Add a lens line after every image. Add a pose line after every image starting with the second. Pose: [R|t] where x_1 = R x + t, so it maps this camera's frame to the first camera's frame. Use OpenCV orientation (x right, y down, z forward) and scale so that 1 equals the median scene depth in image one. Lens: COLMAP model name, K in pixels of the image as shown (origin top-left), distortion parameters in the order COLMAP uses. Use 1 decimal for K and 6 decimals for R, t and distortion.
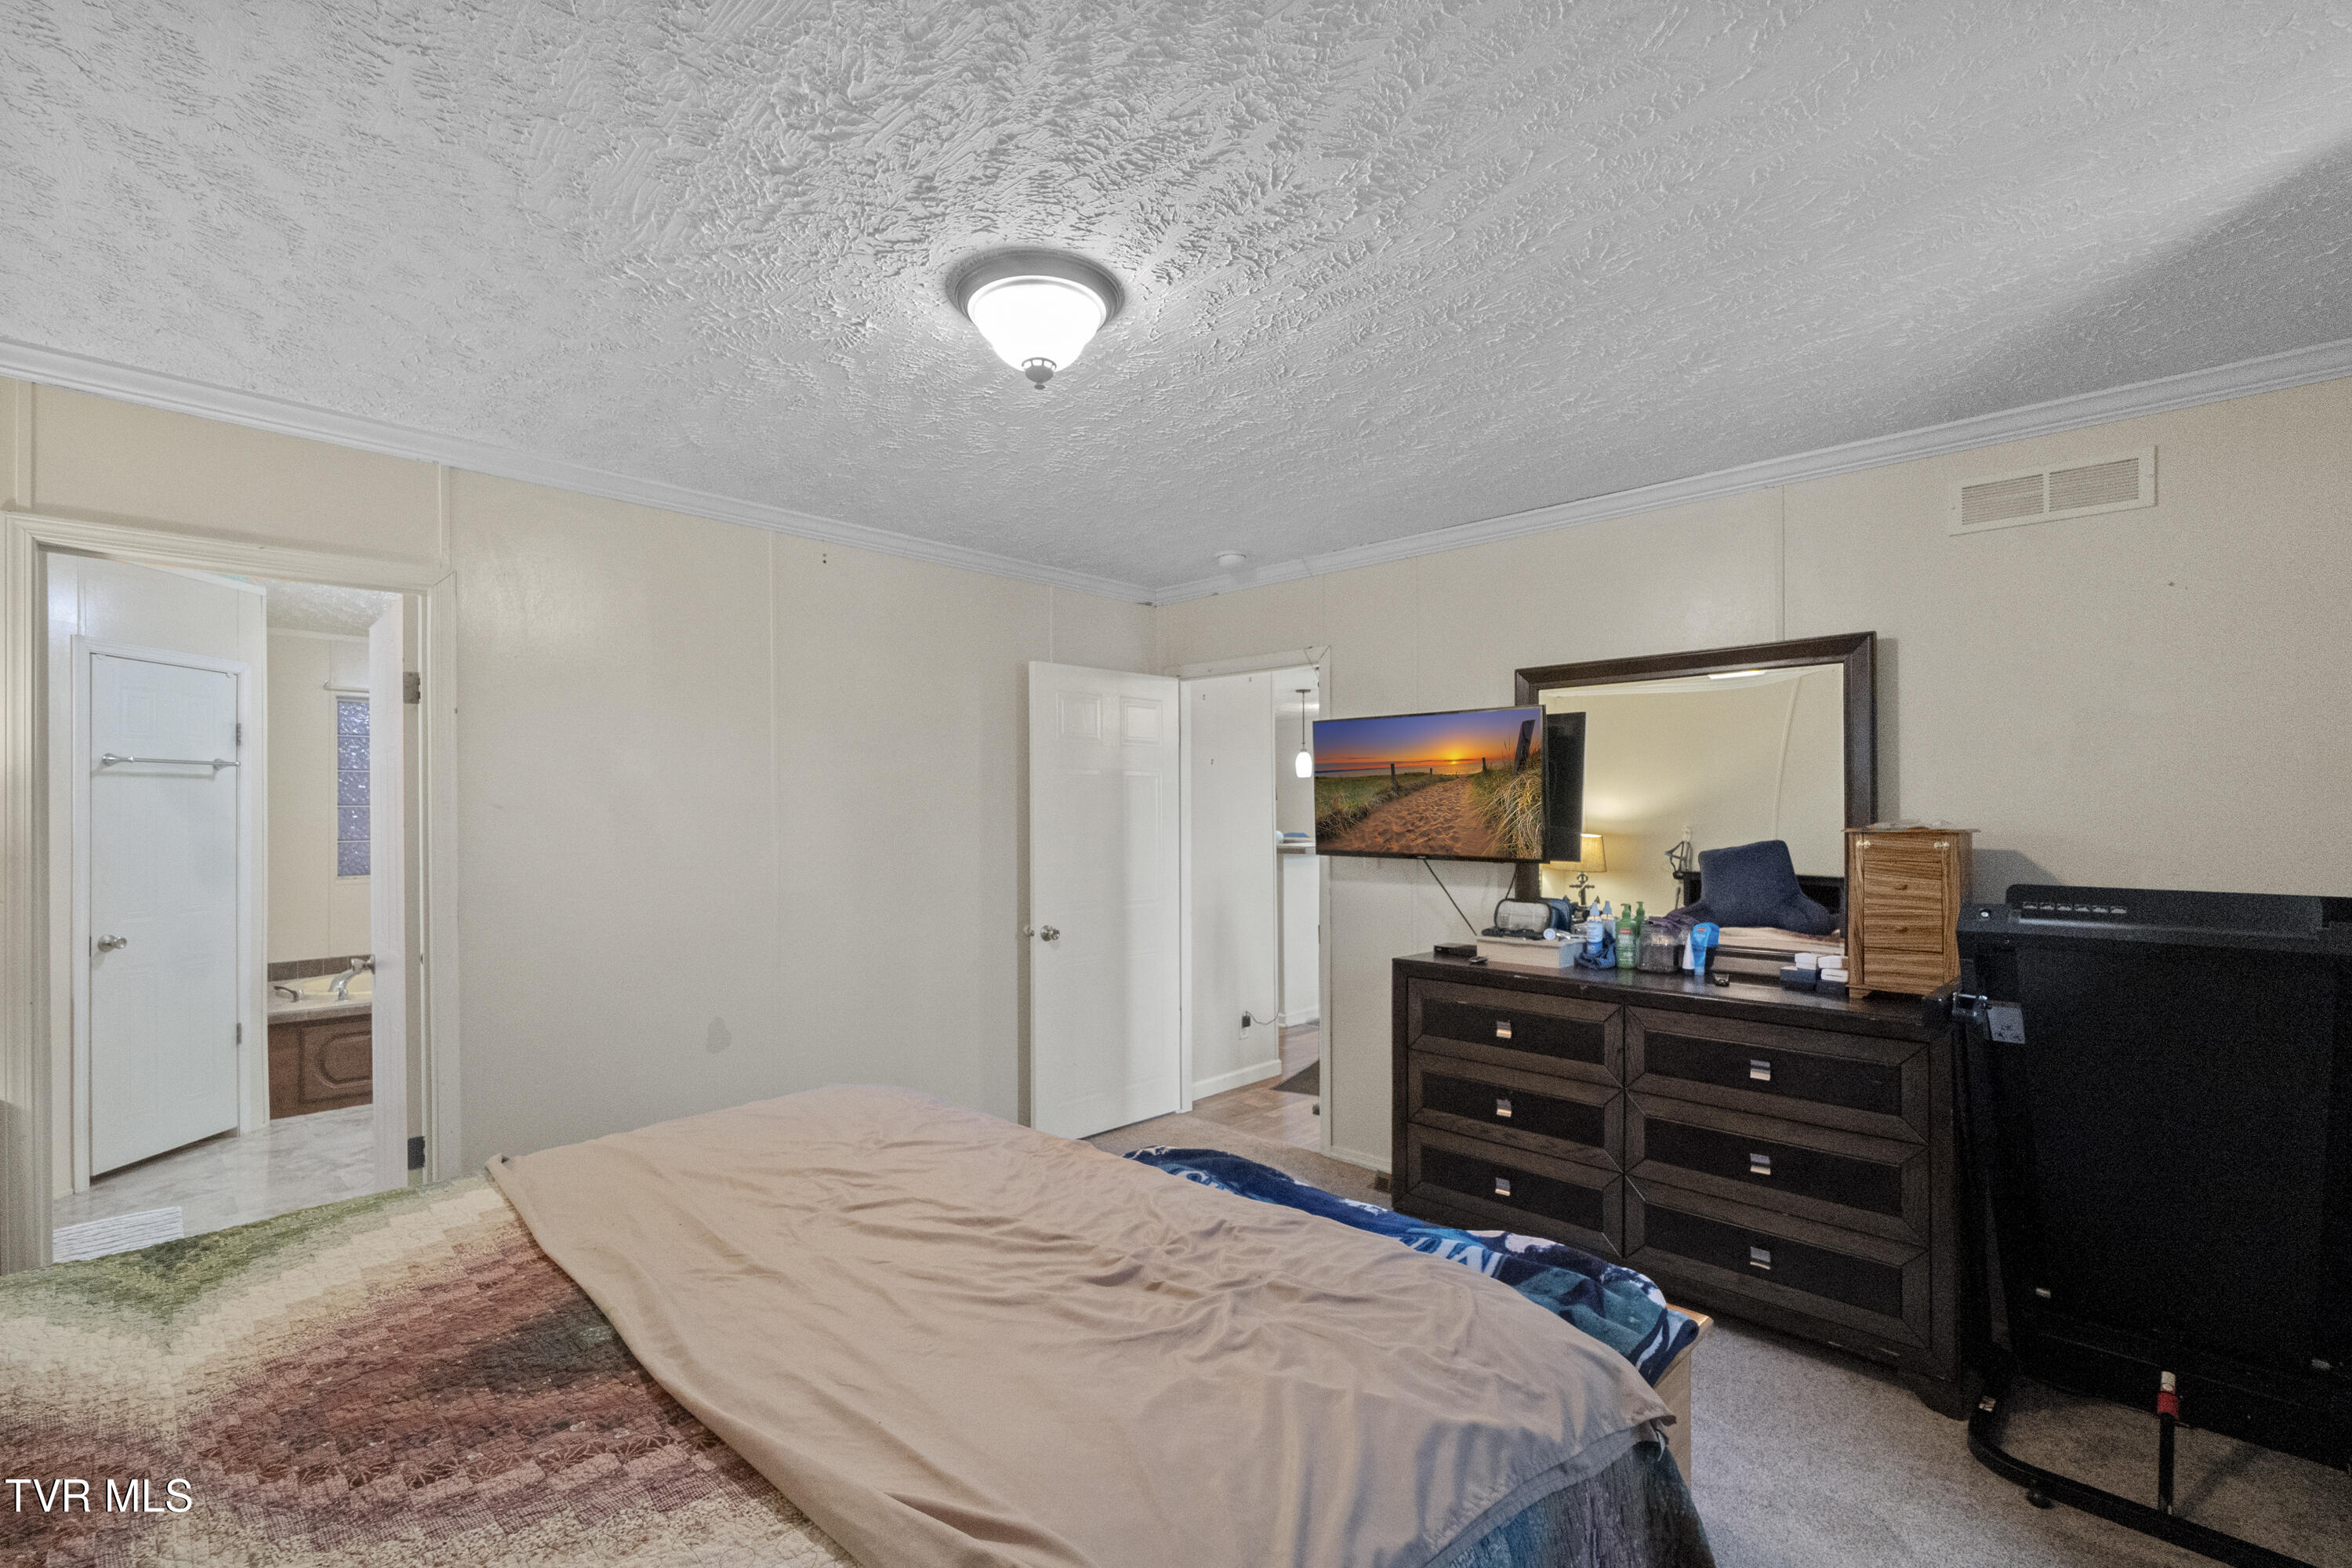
lens RADIAL K [[1027.9, 0, 1173.9], [0, 1027.9, 817.0], [0, 0, 1]] dist [0.001009, 0.000225]
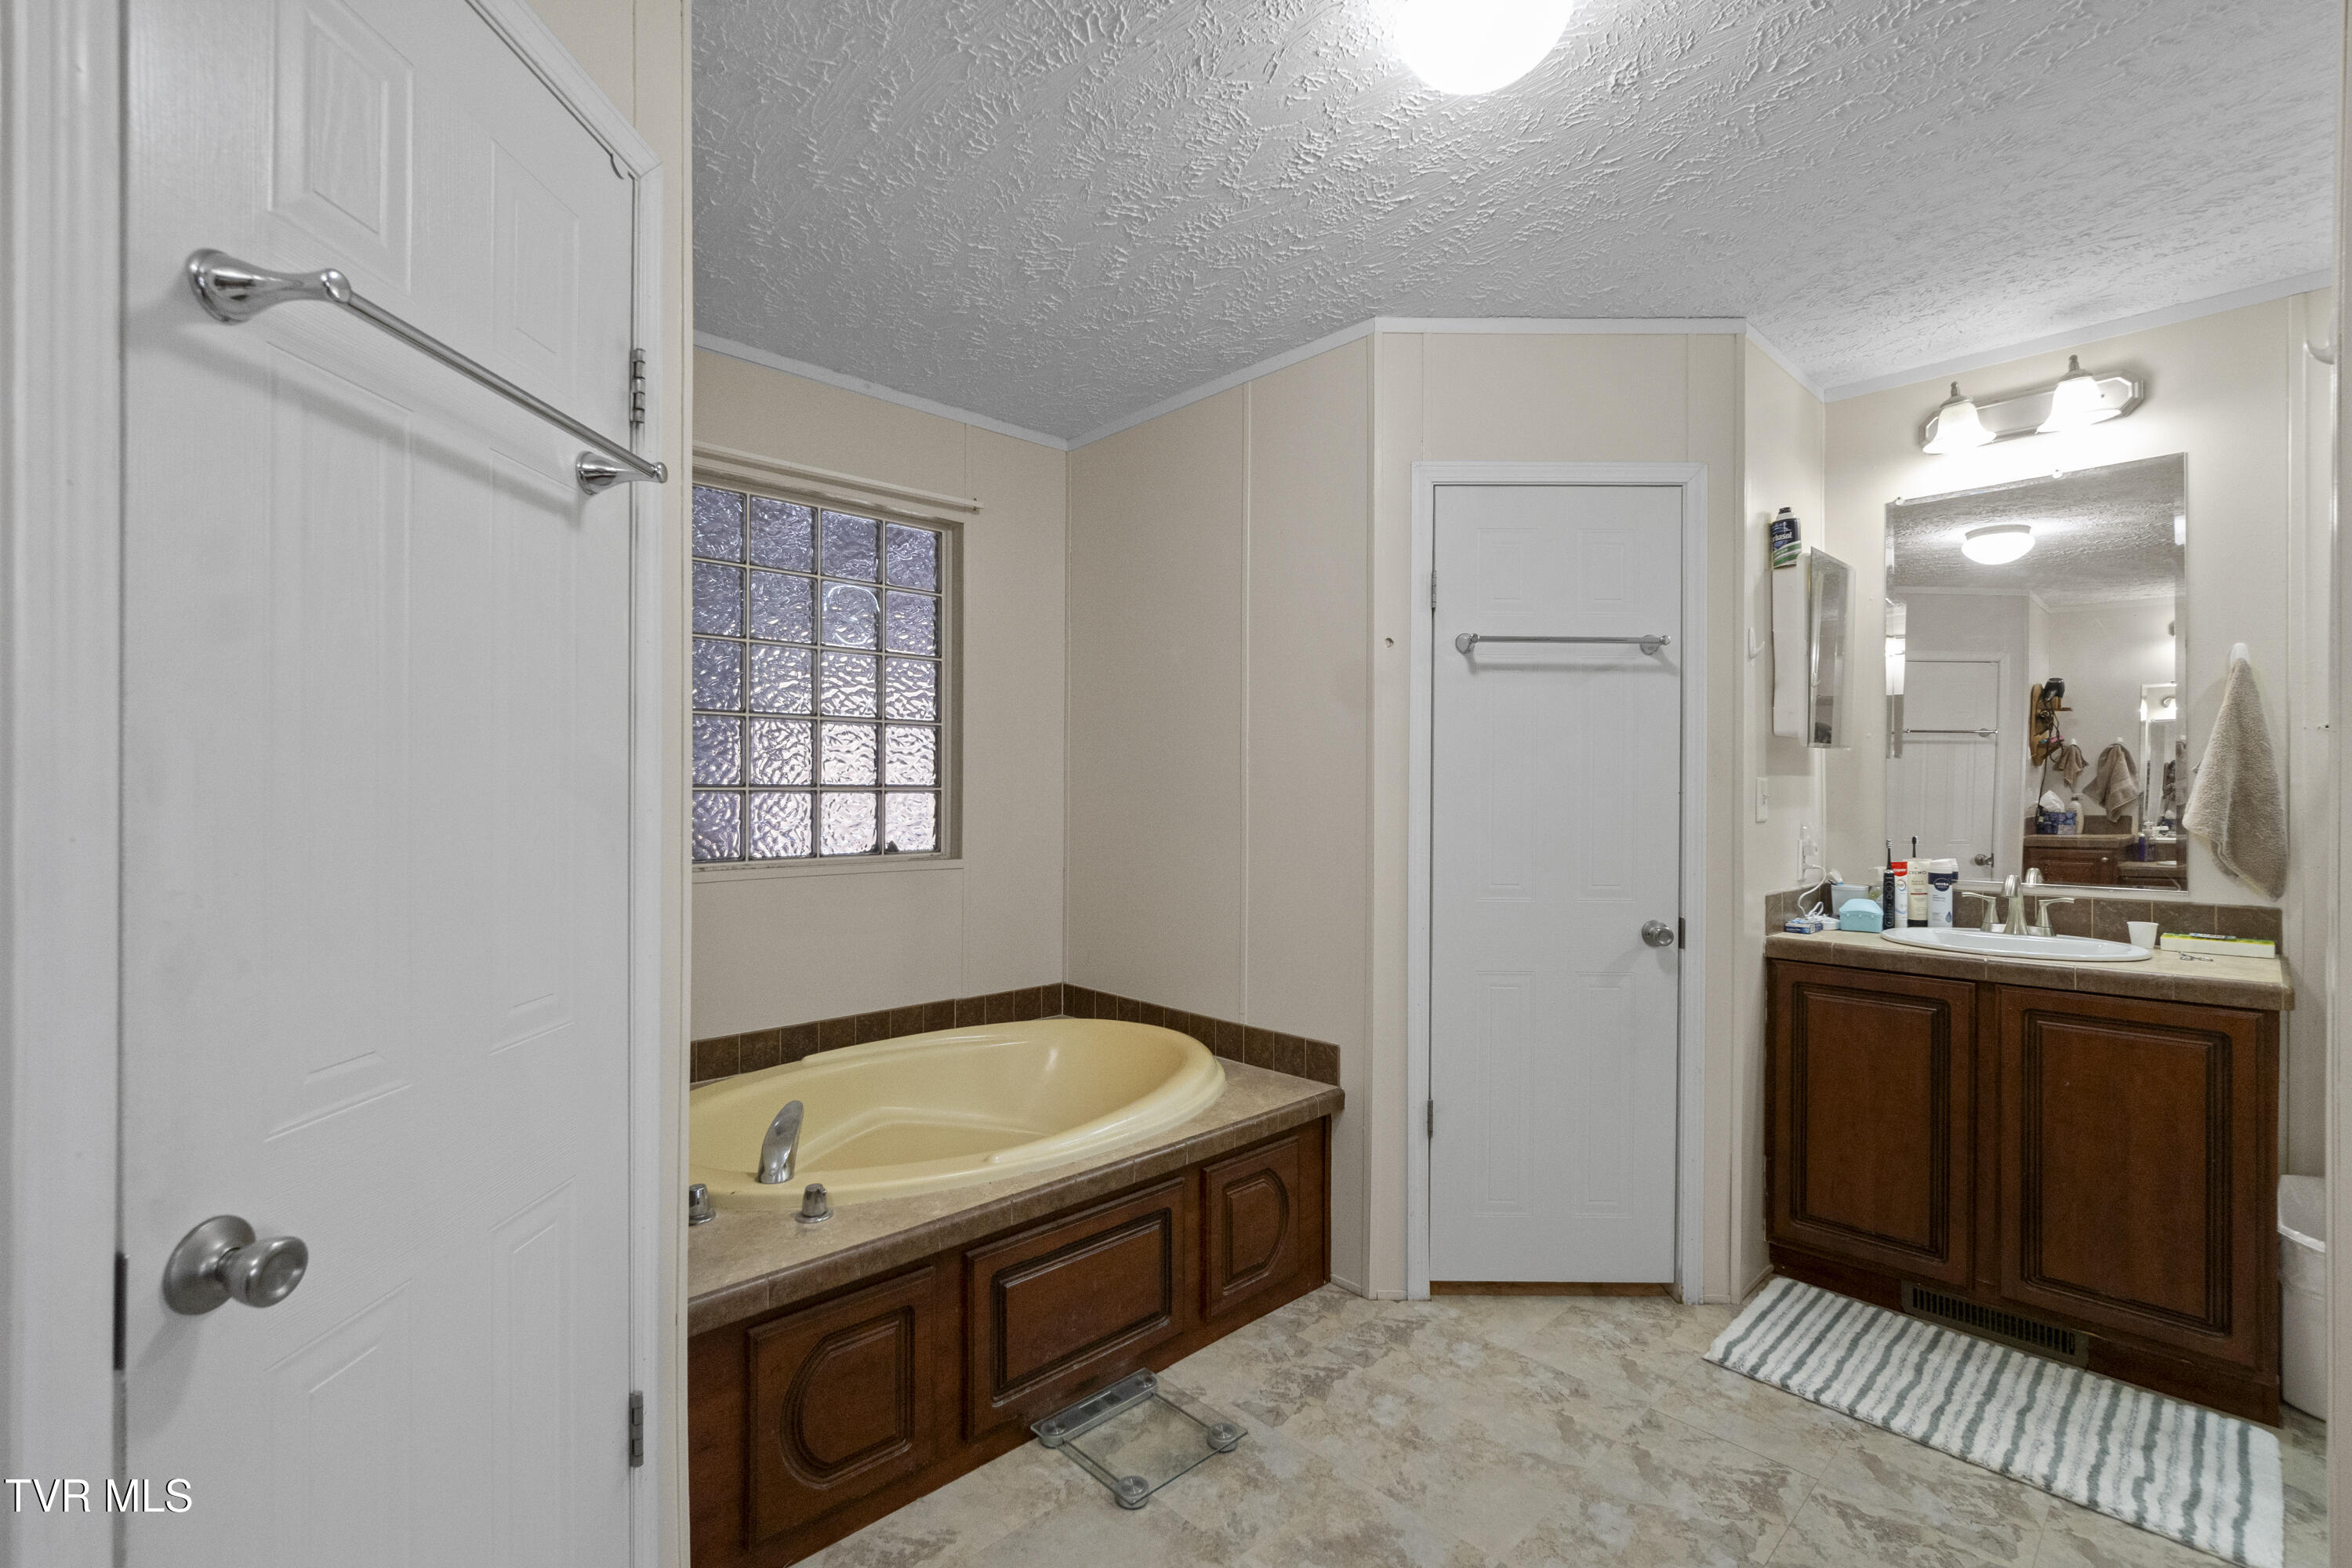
lens RADIAL K [[1039.2, 0, 1180.4], [0, 1039.2, 790.6], [0, 0, 1]] dist [0.000194, 0.000108]
pose [[0.999490, 0.007942, -0.030945, -0.768632], [-0.007765, 0.999953, 0.005838, 0.030099], [0.030990, -0.005595, 0.999504, 0.735071]]
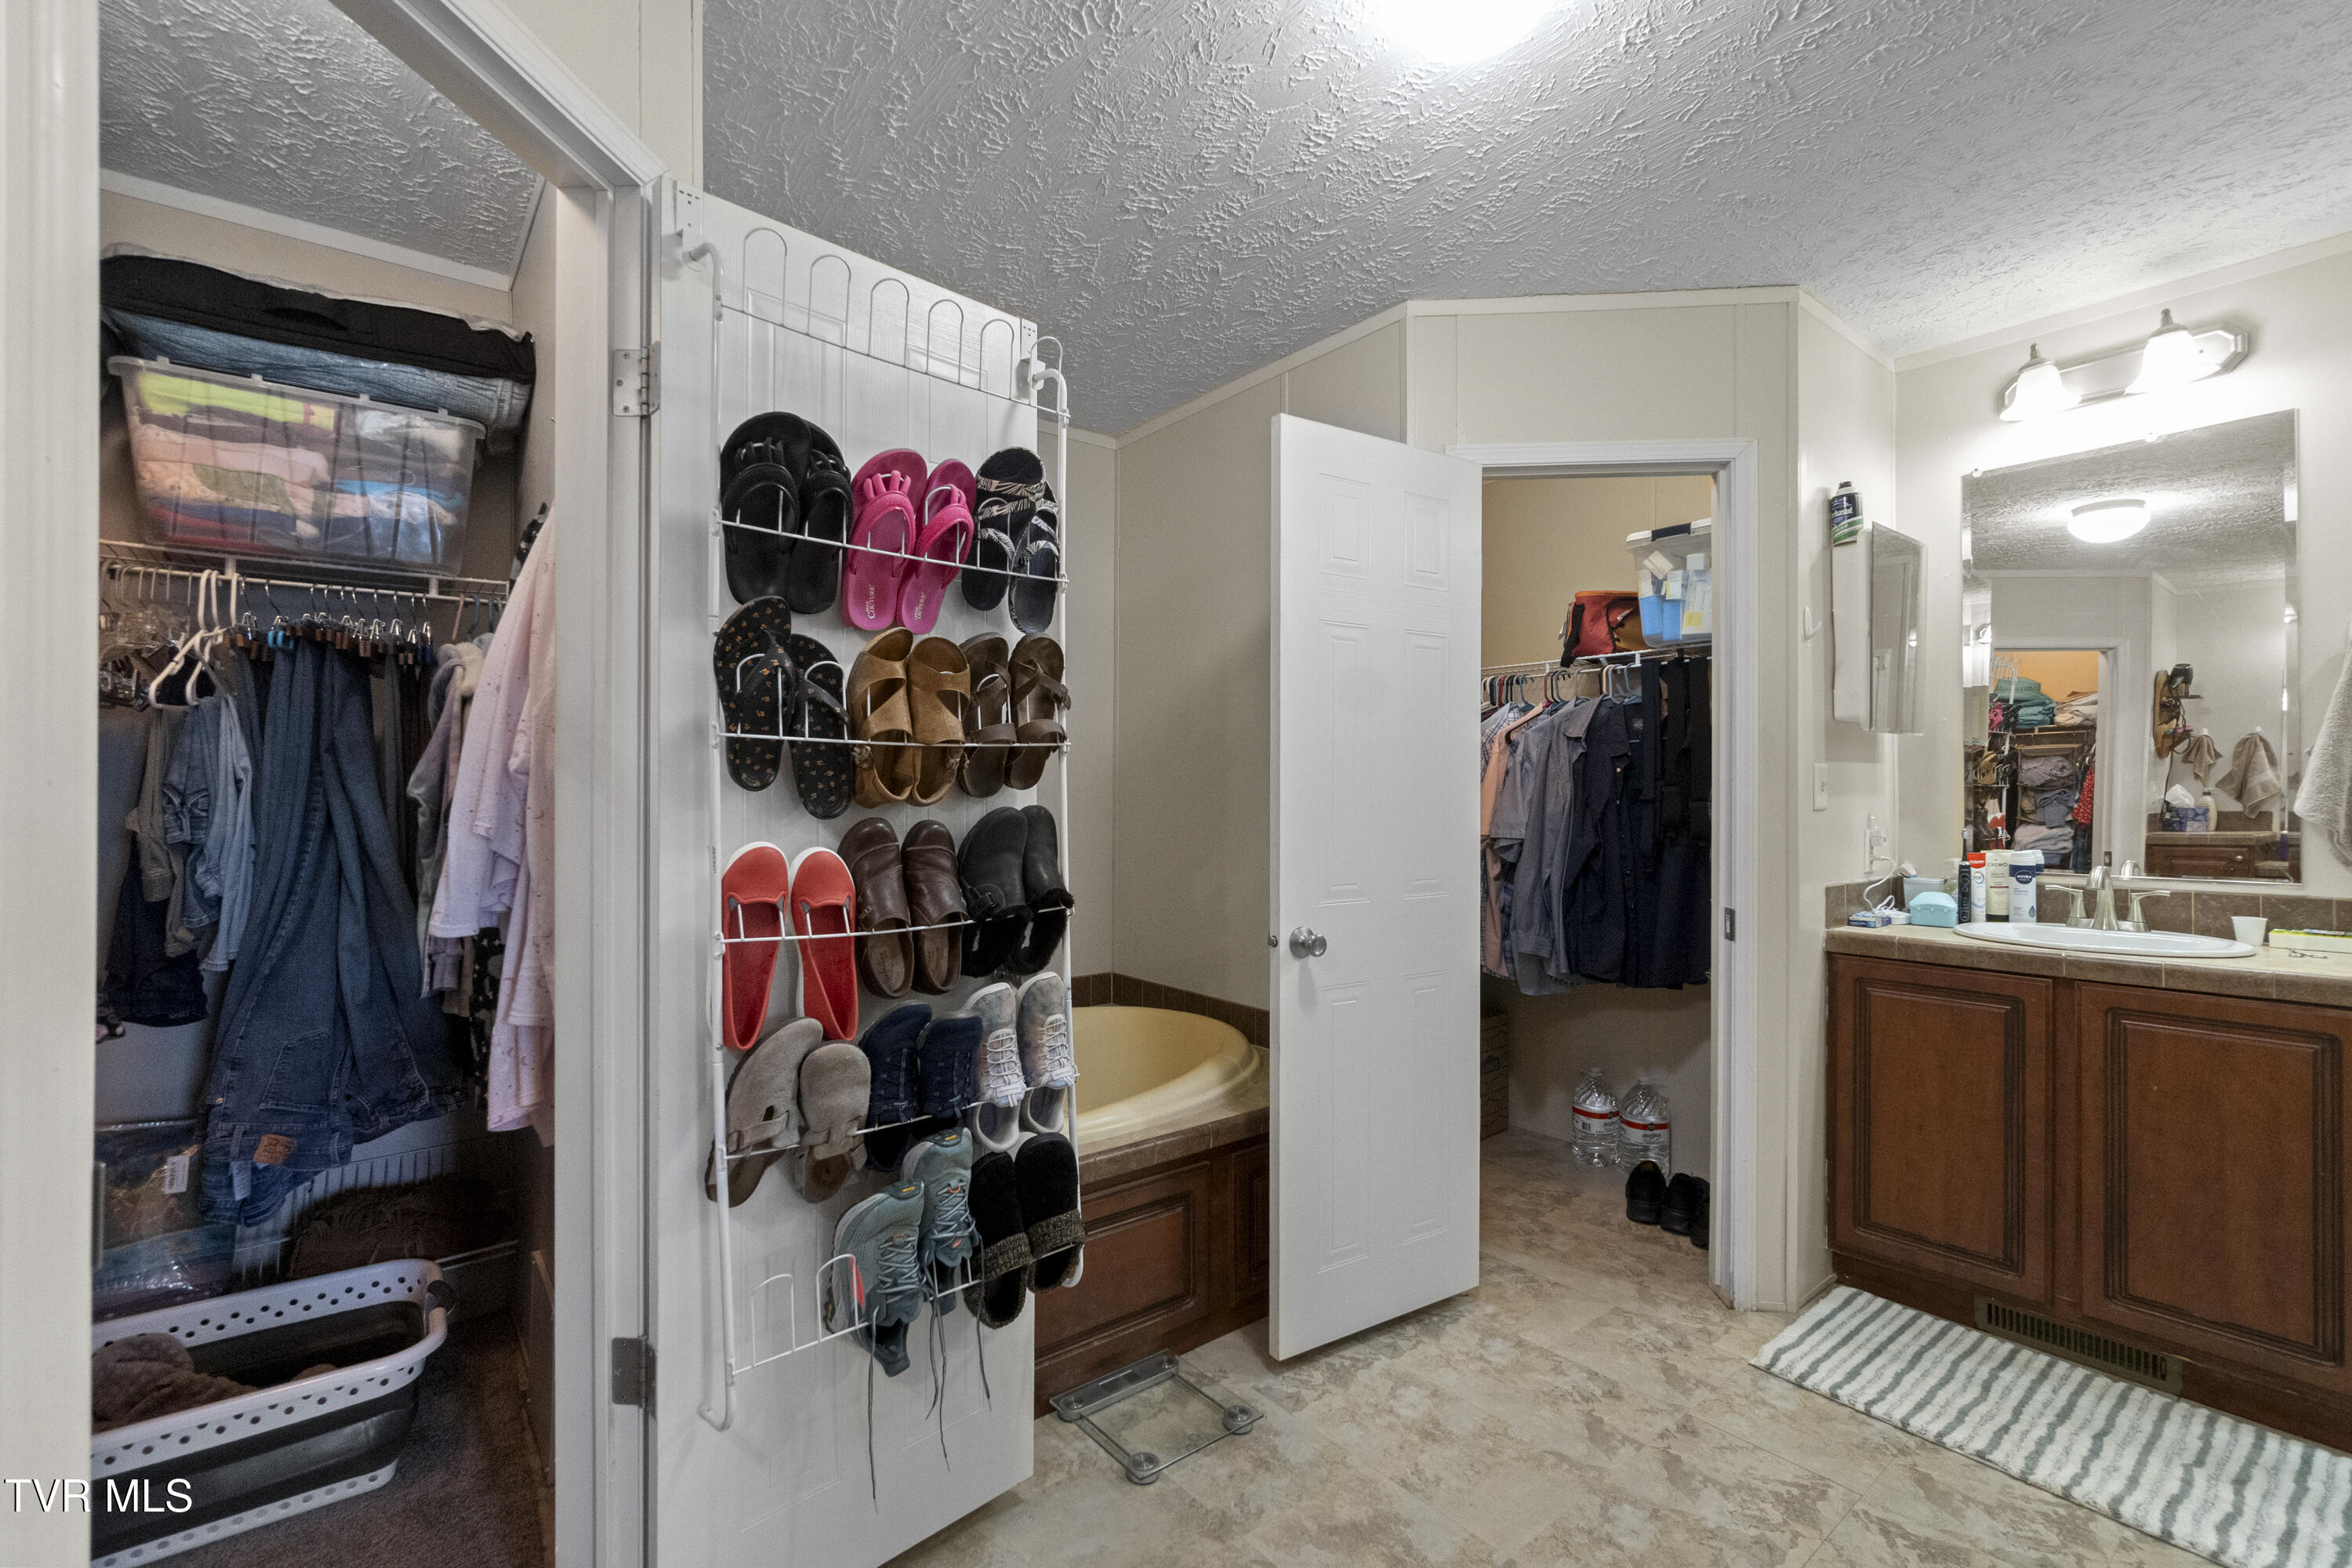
lens RADIAL K [[1028.9, 0, 1184.0], [0, 1028.9, 791.5], [0, 0, 1]] dist [0.000999, 0.000321]
pose [[0.993195, 0.005691, -0.116322, -0.720581], [-0.005321, 0.999980, 0.003490, 0.042376], [0.116339, -0.002847, 0.993205, 0.739847]]
